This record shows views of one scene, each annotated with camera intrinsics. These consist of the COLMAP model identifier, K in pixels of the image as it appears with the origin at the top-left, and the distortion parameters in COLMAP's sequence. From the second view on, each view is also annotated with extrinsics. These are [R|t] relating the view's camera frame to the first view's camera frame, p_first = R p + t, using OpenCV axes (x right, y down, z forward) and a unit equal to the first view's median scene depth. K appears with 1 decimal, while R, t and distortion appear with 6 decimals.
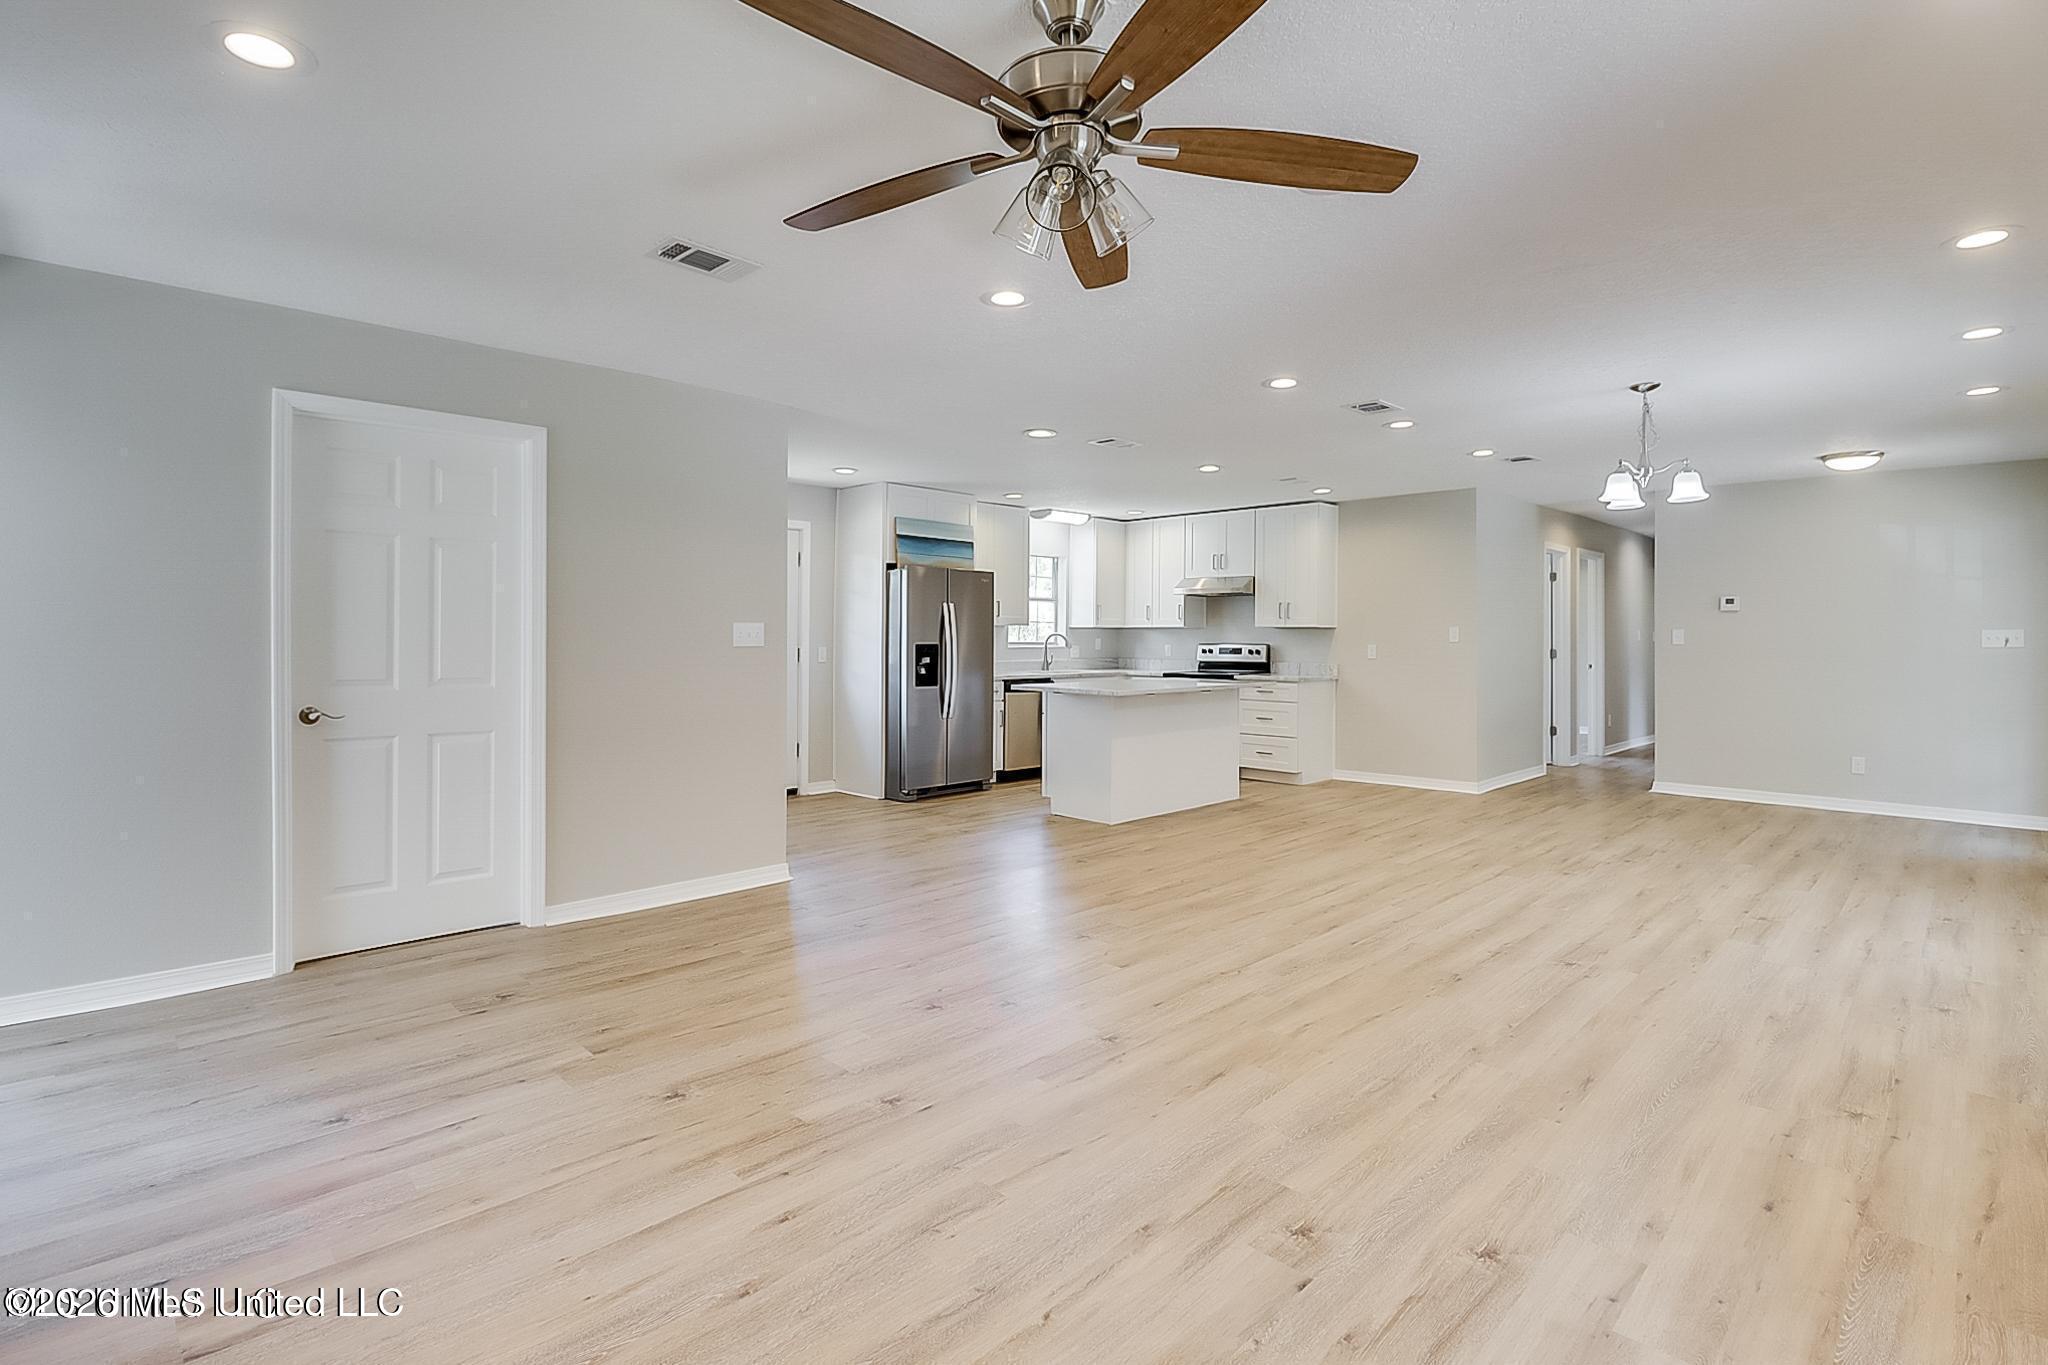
lens RADIAL K [[986.7, 0, 1023.4], [0, 986.7, 636.3], [0, 0, 1]] dist [-0.001254, -0.000718]
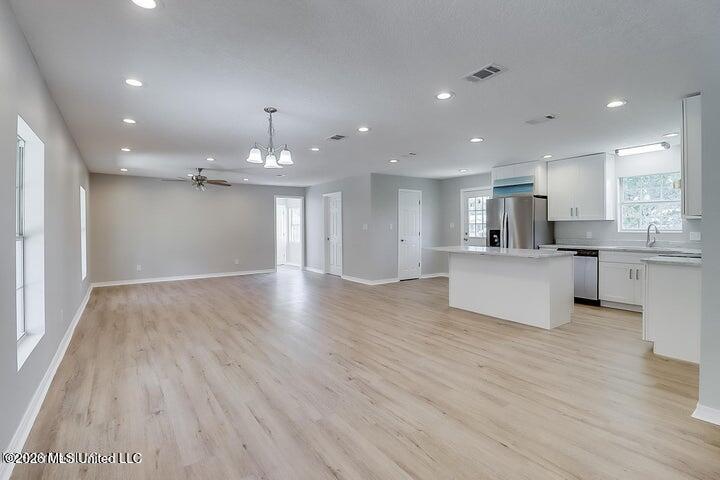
lens RADIAL K [[343.0, 0, 359.8], [0, 343.0, 226.5], [0, 0, 1]] dist [-0.018133, -0.000264]
pose [[-0.173728, -0.005048, -0.984781, 0.664162], [0.001045, 0.999985, -0.005311, 0.004057], [0.984793, -0.001952, -0.173721, 0.662243]]
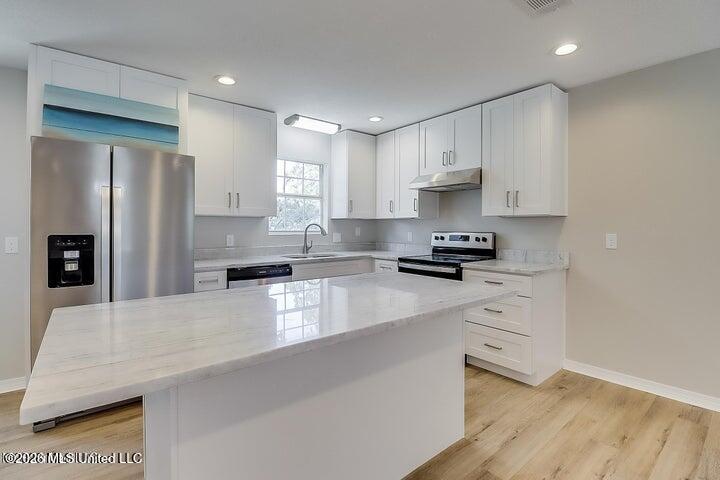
lens RADIAL K [[343.0, 0, 359.8], [0, 343.0, 226.5], [0, 0, 1]] dist [-0.018133, -0.000264]
pose [[0.994909, -0.001656, -0.100762, 0.137729], [0.001575, 0.999998, -0.000879, 0.001706], [0.100764, 0.000715, 0.994910, 0.605579]]
